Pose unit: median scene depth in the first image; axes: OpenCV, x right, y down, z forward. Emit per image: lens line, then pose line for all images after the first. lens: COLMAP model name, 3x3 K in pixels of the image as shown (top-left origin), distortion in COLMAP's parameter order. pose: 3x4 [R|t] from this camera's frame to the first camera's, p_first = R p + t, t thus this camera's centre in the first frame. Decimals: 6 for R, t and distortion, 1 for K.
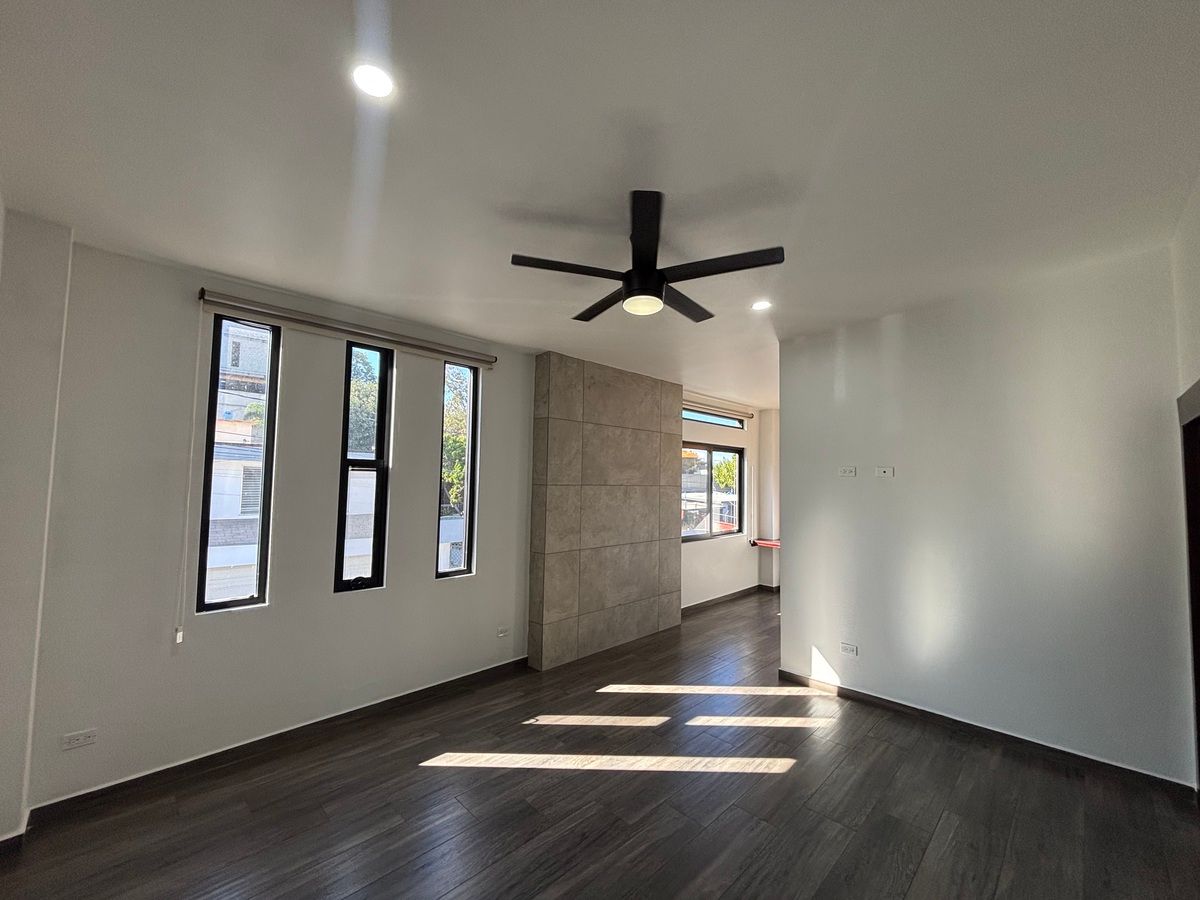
lens RADIAL K [[488.4, 0, 595.2], [0, 488.4, 452.4], [0, 0, 1]] dist [-0.010836, 0.008723]
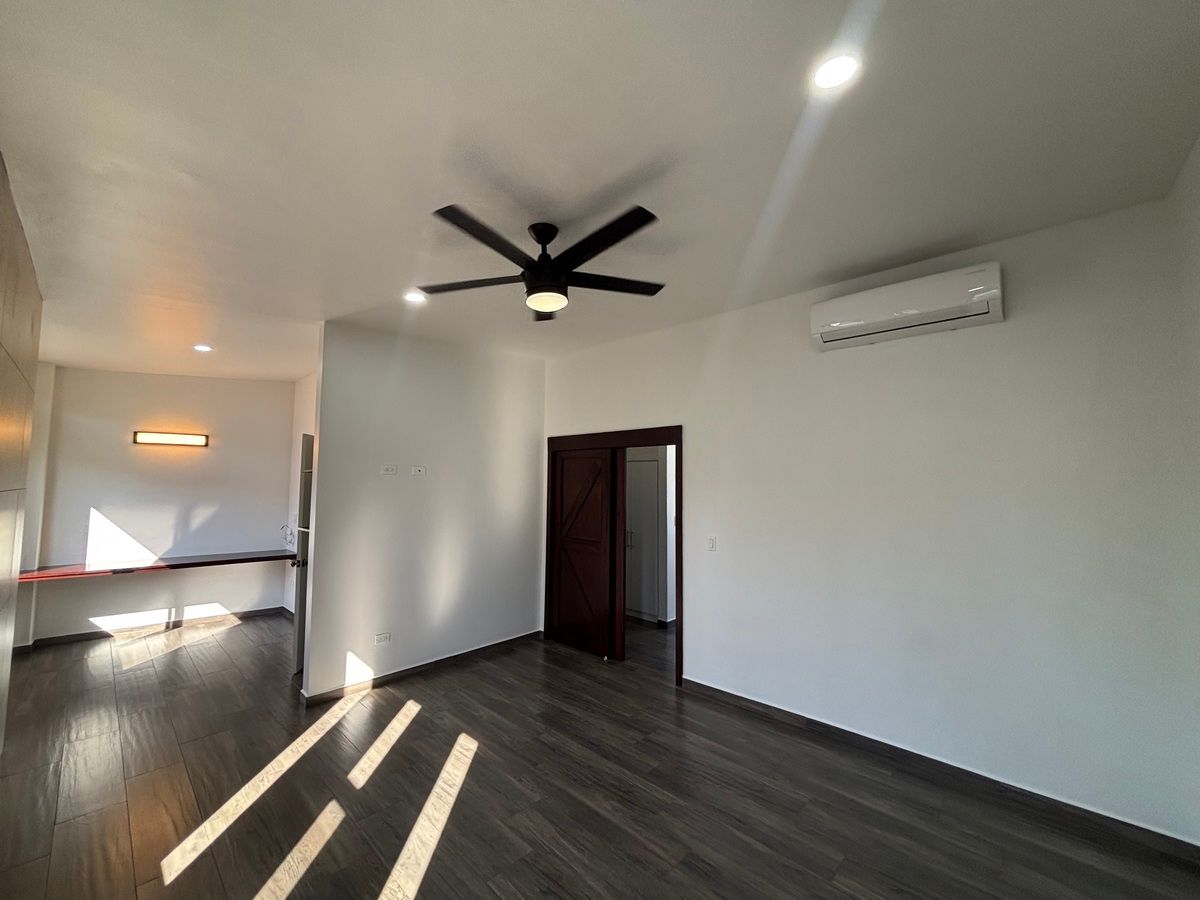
lens RADIAL K [[488.4, 0, 595.2], [0, 488.4, 452.4], [0, 0, 1]] dist [-0.010836, 0.008723]
pose [[-0.026551, 0.047193, 0.998533, -0.725717], [-0.063608, 0.996781, -0.048801, 0.033639], [-0.997622, -0.064811, -0.023463, 0.767450]]
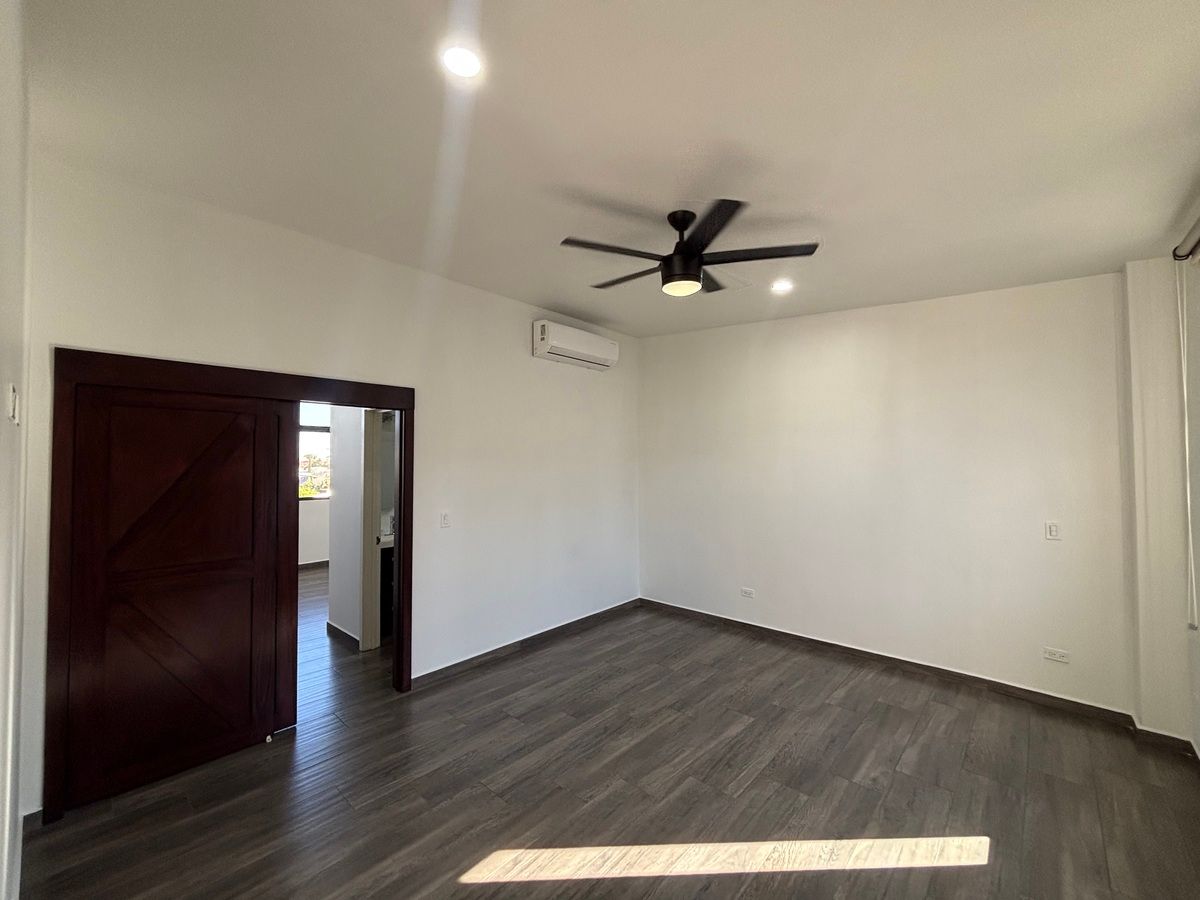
lens RADIAL K [[486.2, 0, 594.7], [0, 486.2, 447.3], [0, 0, 1]] dist [-0.001230, -0.000564]
pose [[-0.998612, -0.016767, -0.049935, 0.281193], [-0.012586, 0.996479, -0.082890, 0.108543], [0.051149, -0.082147, -0.995307, 1.701754]]
